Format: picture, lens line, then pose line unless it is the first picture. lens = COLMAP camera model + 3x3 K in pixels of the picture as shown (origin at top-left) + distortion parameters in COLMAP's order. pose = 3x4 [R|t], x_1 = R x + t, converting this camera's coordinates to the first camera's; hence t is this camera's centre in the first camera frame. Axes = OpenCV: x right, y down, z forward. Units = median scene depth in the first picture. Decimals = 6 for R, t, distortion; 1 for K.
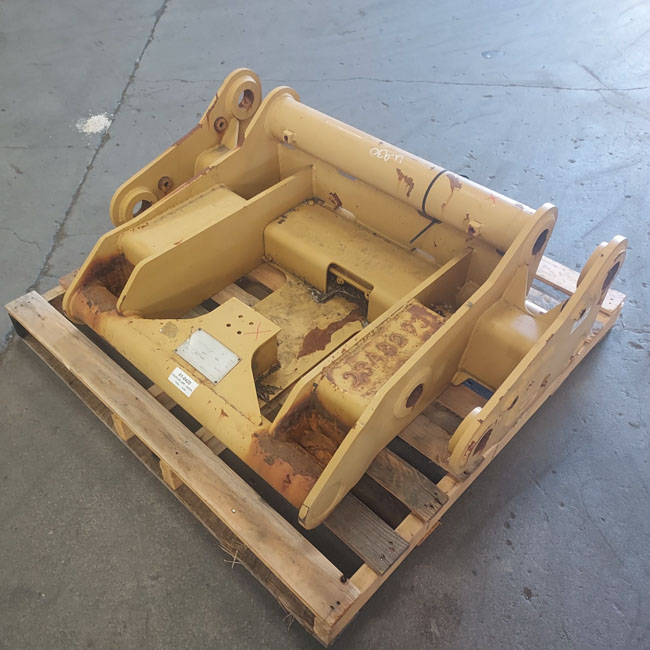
lens RADIAL K [[653.3, 0, 299.2], [0, 653.3, 336.5], [0, 0, 1]] dist [0.048208, -0.027766]
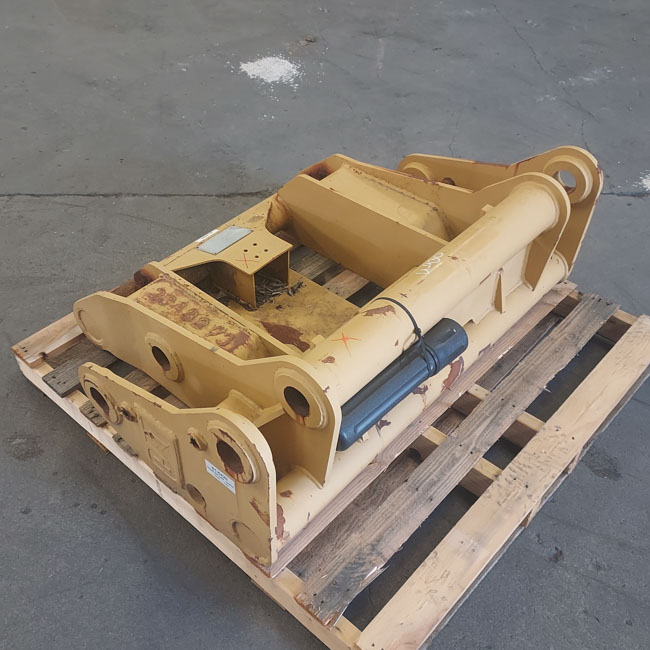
lens RADIAL K [[695.1, 0, 276.7], [0, 695.1, 359.8], [0, 0, 1]] dist [0.061068, -0.040819]
pose [[0.010318, 0.715351, -0.698689, 0.864861], [-0.713082, 0.495100, 0.496376, -0.535963], [0.701004, 0.493102, 0.515212, 0.498081]]
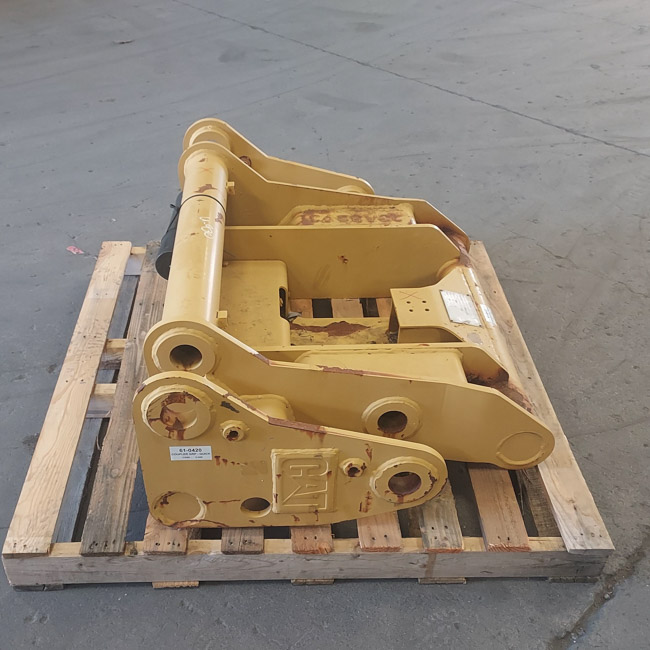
lens RADIAL K [[746.7, 0, 285.3], [0, 746.7, 378.3], [0, 0, 1]] dist [0.076219, -0.030909]
pose [[-0.714076, -0.447909, 0.538027, -0.637905], [0.503312, 0.205716, 0.839260, -1.112483], [-0.486593, 0.870091, 0.078541, 1.099070]]
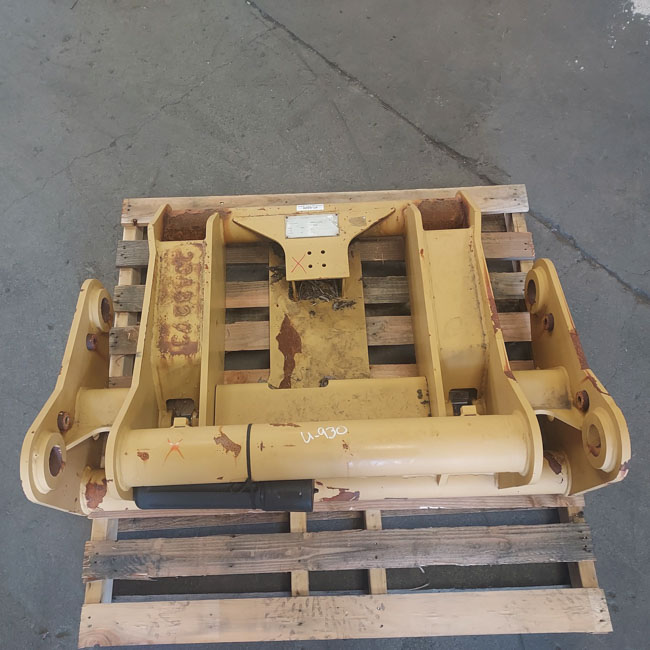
lens RADIAL K [[631.6, 0, 307.6], [0, 631.6, 312.5], [0, 0, 1]] dist [0.040579, -0.034839]
pose [[-0.695802, 0.668329, -0.263049, 0.262874], [-0.493760, -0.179131, 0.850948, -0.938098], [0.521594, 0.721975, 0.454634, 0.559391]]
